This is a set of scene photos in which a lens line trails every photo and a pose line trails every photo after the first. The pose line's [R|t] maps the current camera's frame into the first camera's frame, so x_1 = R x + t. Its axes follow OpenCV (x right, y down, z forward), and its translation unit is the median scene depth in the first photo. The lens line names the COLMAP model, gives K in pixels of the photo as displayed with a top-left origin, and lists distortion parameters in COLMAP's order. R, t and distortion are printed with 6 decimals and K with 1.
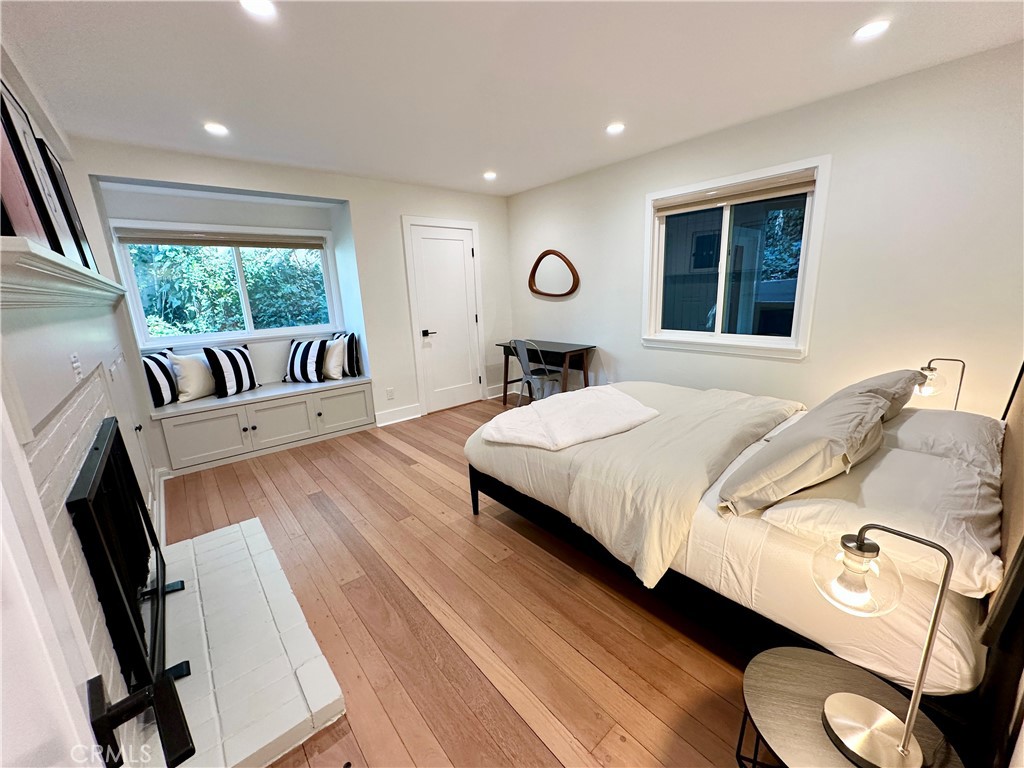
lens RADIAL K [[406.9, 0, 511.3], [0, 406.9, 391.7], [0, 0, 1]] dist [0.000532, 0.000031]
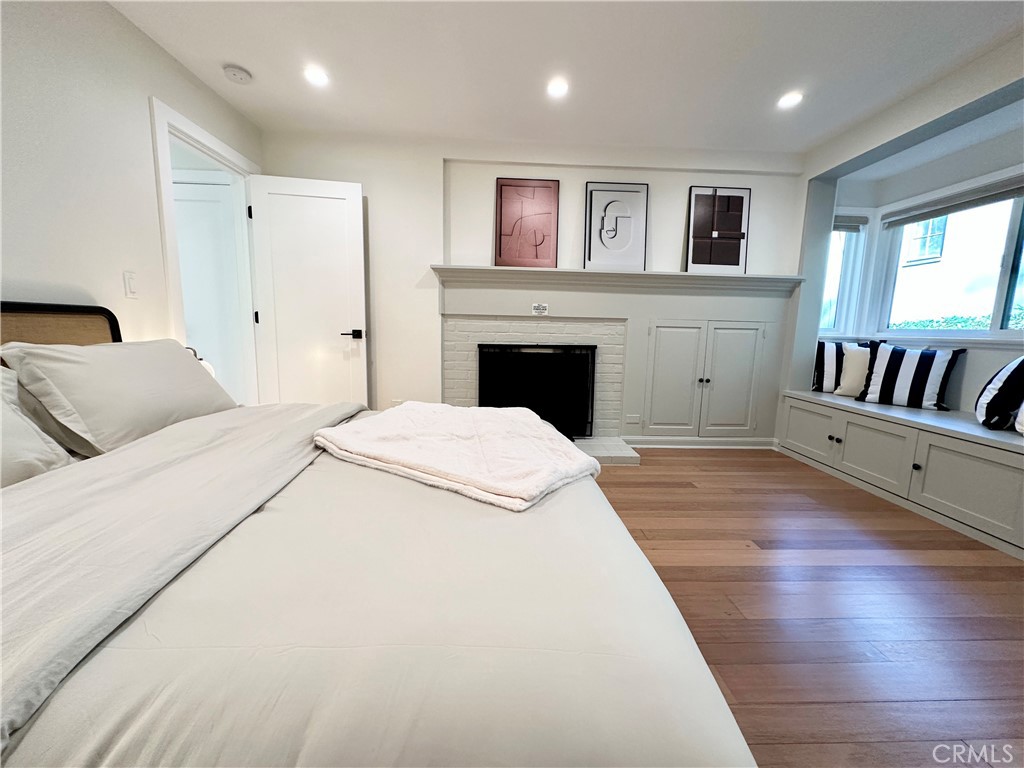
lens RADIAL K [[406.9, 0, 511.2], [0, 406.9, 381.4], [0, 0, 1]] dist [0.000532, 0.000031]
pose [[-0.618379, 0.147042, -0.772001, 0.442715], [-0.167263, 0.935207, 0.312107, -0.188237], [0.767874, 0.322127, -0.553718, 0.975379]]
